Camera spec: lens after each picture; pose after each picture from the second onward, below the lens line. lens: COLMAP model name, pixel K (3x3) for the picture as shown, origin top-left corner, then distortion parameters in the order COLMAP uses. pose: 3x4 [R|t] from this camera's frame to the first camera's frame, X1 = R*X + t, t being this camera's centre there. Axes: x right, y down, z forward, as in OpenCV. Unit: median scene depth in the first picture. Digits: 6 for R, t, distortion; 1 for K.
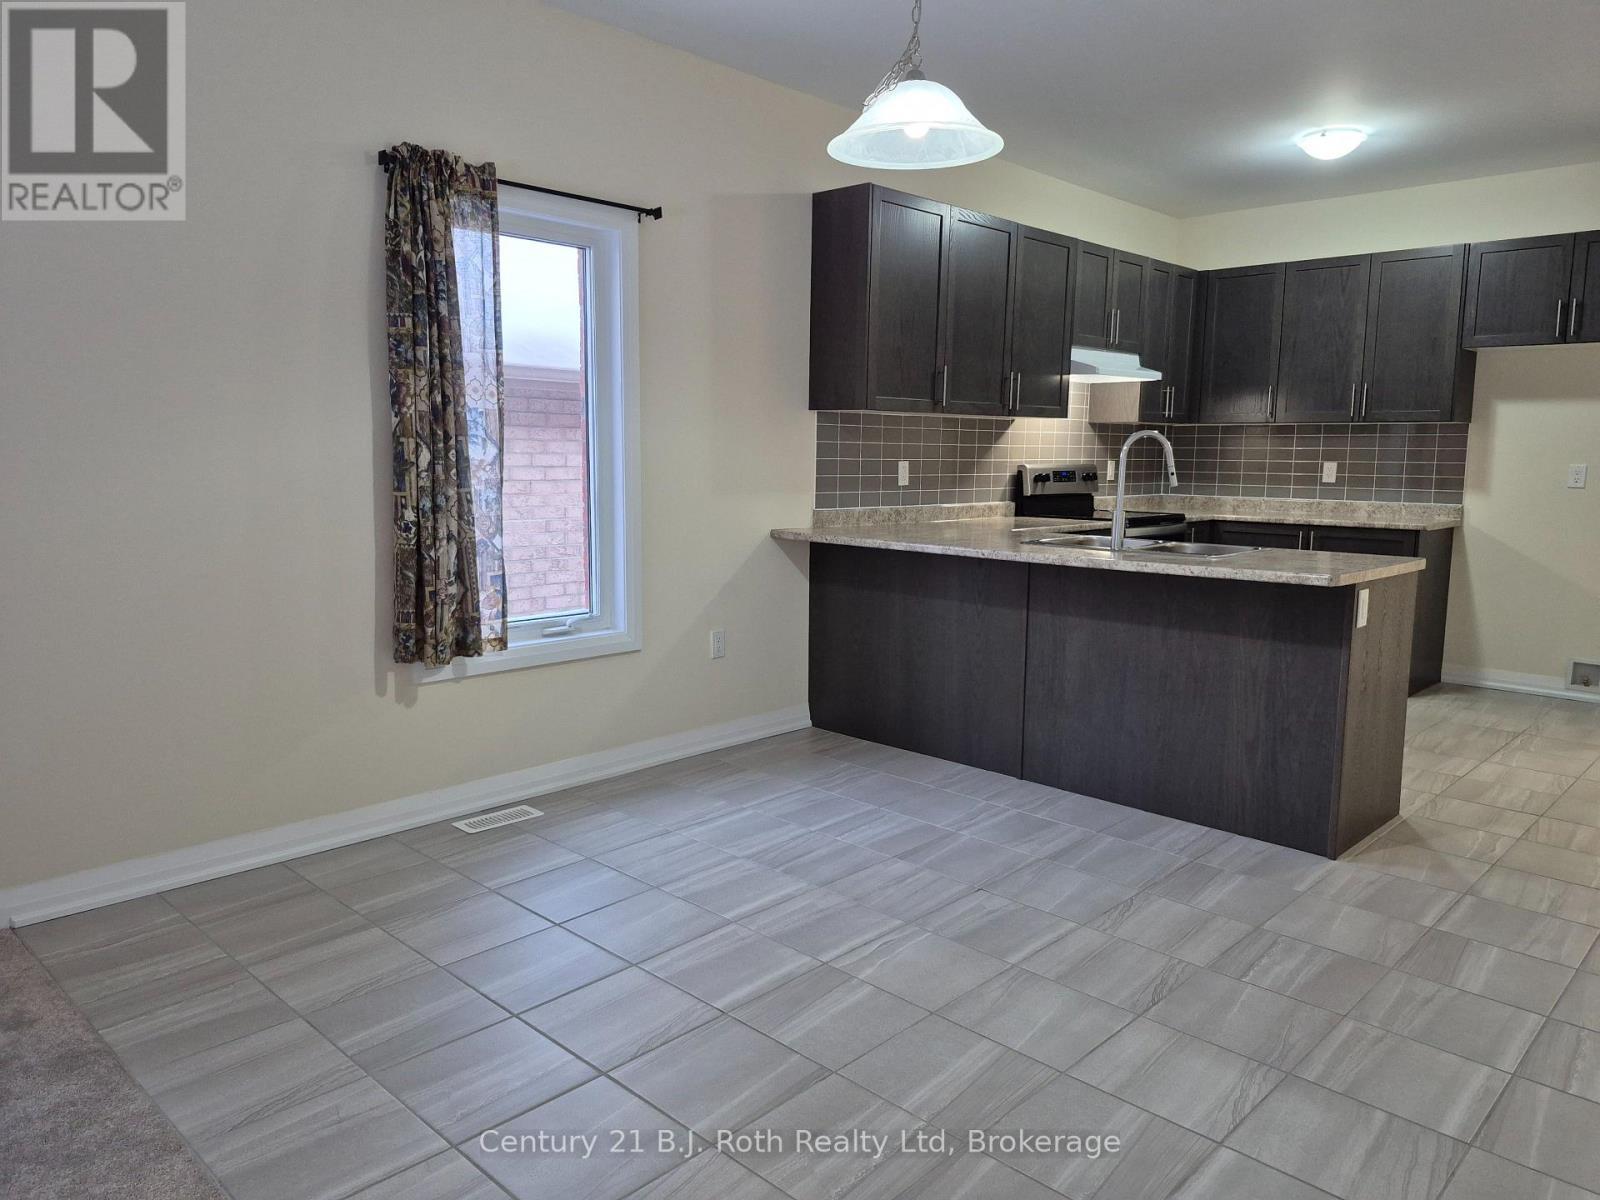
lens RADIAL K [[1104.6, 0, 809.0], [0, 1104.6, 595.0], [0, 0, 1]] dist [0.068548, -0.075759]
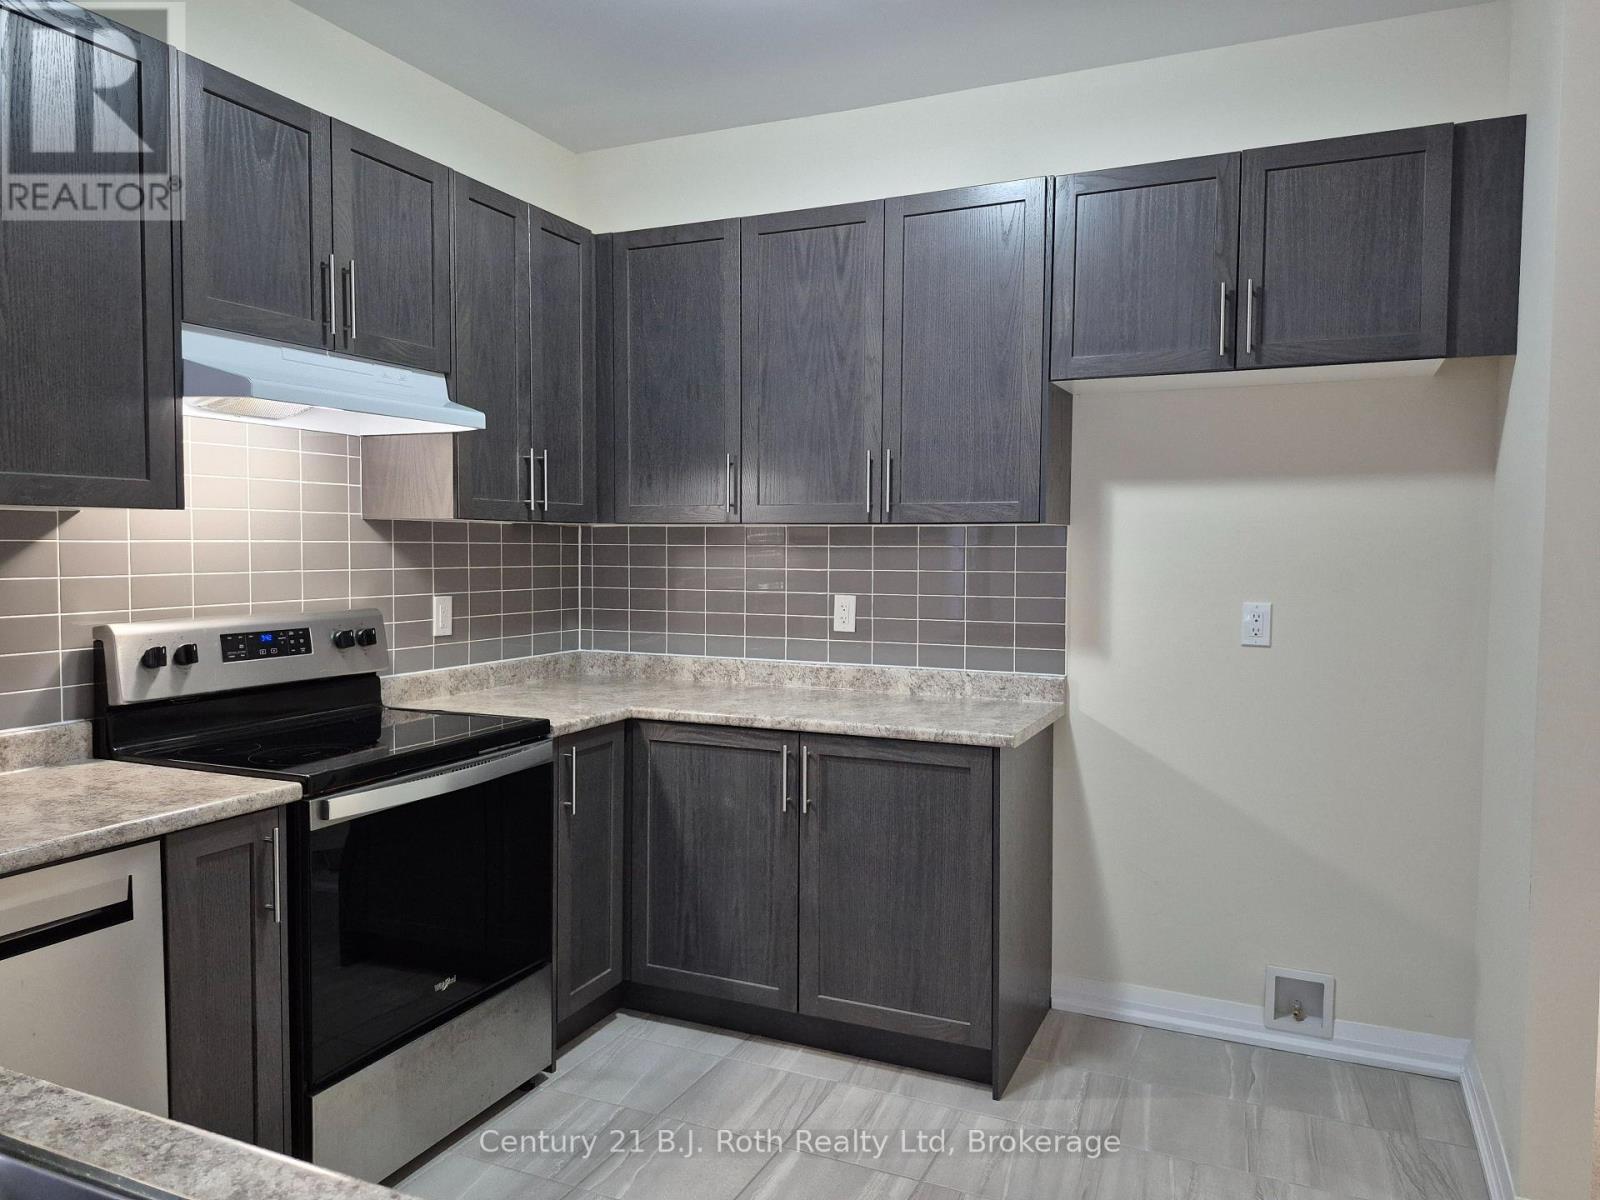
lens RADIAL K [[1104.6, 0, 803.7], [0, 1104.6, 593.4], [0, 0, 1]] dist [0.068548, -0.075759]
pose [[0.941741, -0.020470, 0.335717, 0.303090], [0.048928, 0.995866, -0.076529, -0.090000], [-0.332762, 0.088496, 0.938849, 0.568943]]
